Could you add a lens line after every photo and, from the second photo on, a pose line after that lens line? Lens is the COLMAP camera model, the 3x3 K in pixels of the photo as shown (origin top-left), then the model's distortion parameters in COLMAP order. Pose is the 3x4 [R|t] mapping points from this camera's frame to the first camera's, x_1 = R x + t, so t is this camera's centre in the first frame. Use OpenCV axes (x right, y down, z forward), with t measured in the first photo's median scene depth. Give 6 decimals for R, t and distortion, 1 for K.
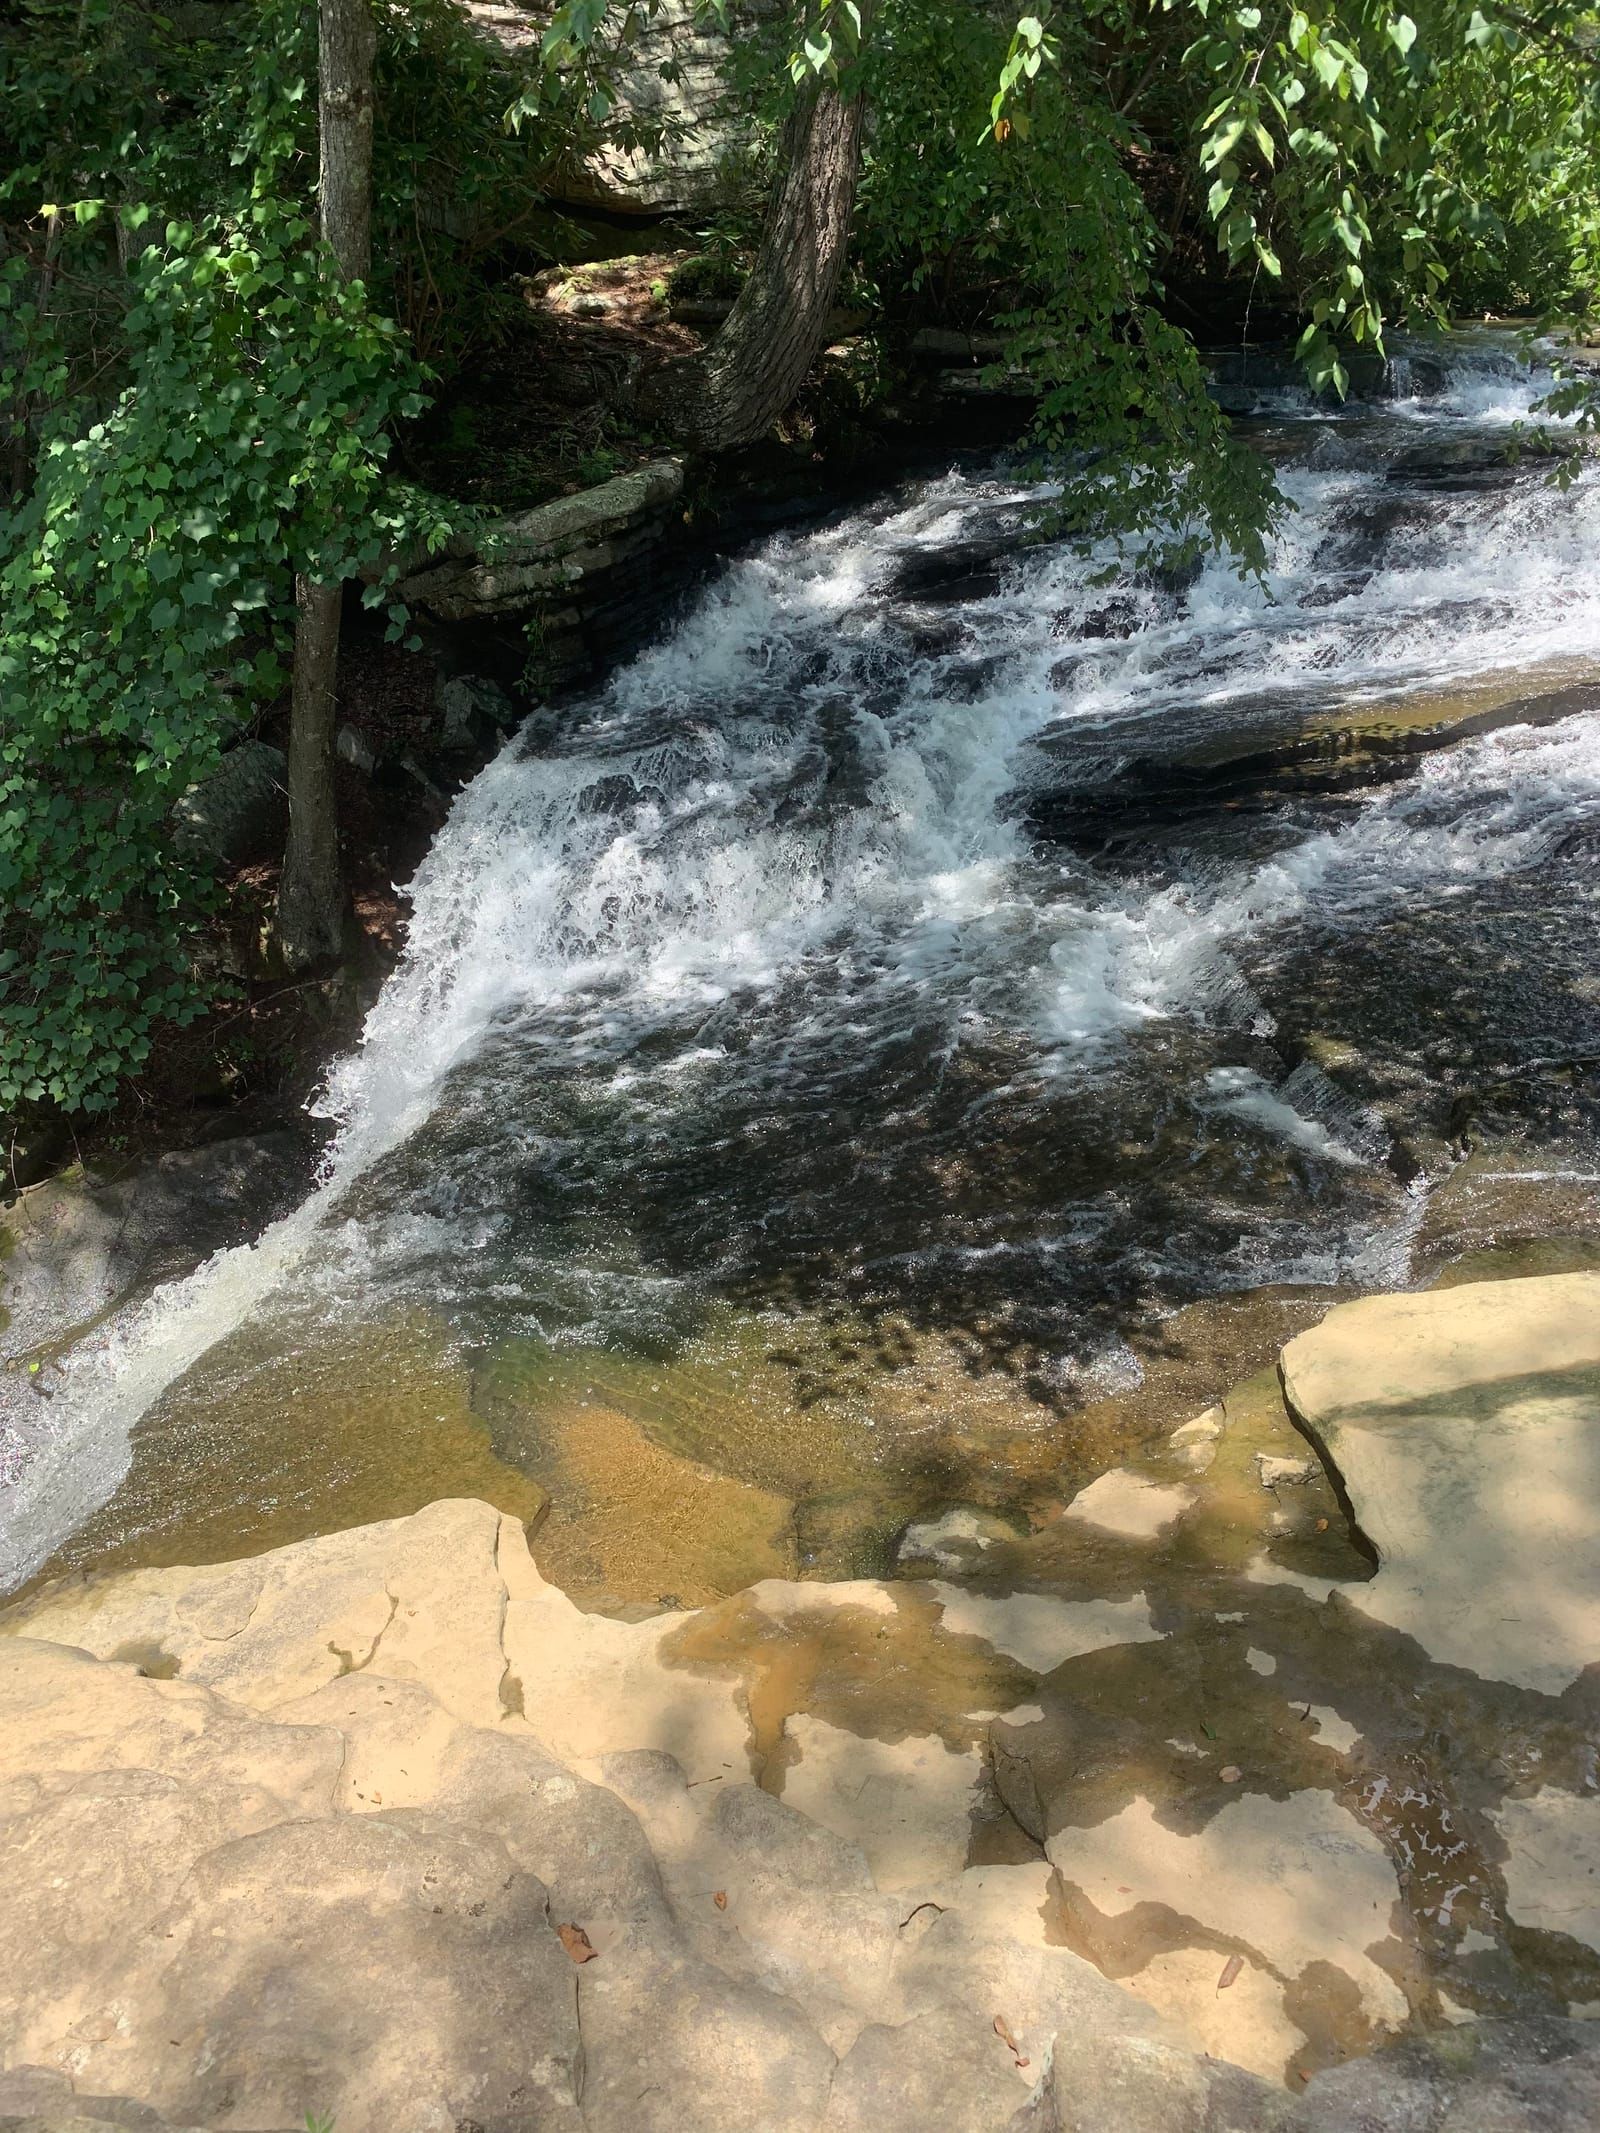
lens RADIAL K [[1637.7, 0, 800.0], [0, 1637.7, 1066.5], [0, 0, 1]] dist [-0.009126, -0.006070]
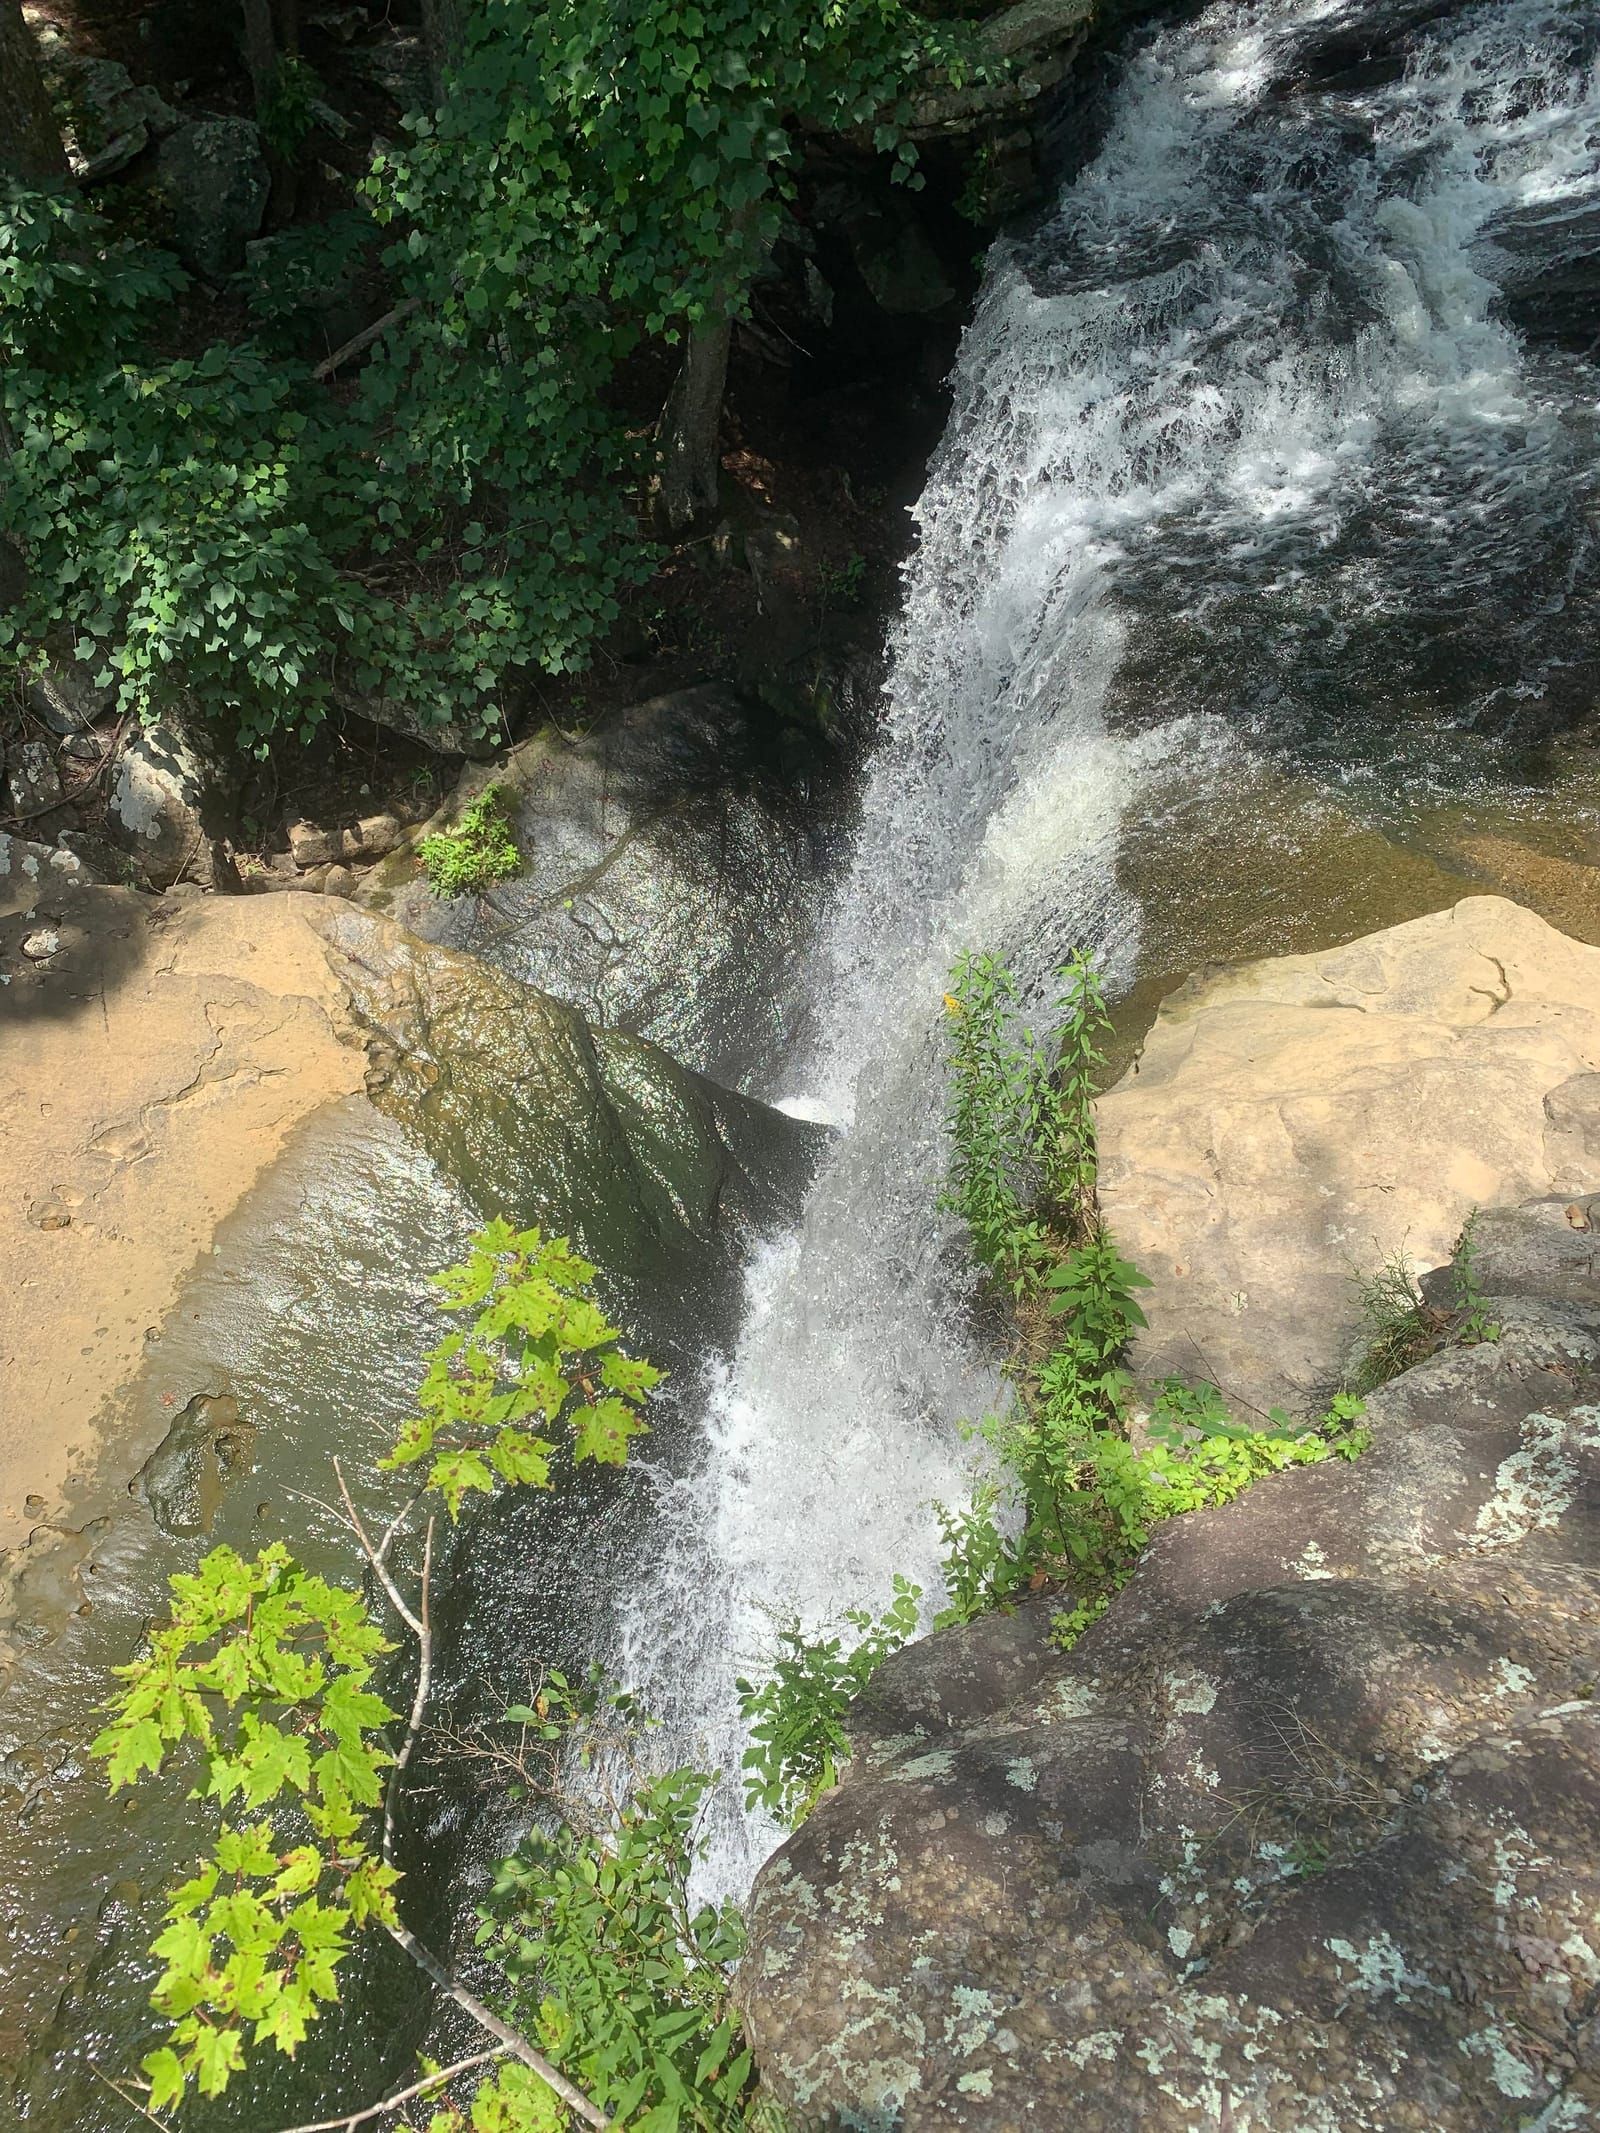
lens RADIAL K [[1637.7, 0, 800.0], [0, 1637.7, 1066.5], [0, 0, 1]] dist [-0.009126, -0.006070]
pose [[0.997327, -0.070172, -0.020390, -0.310987], [0.073069, 0.960818, 0.267377, -0.001007], [0.000829, -0.268152, 0.963376, -0.141724]]
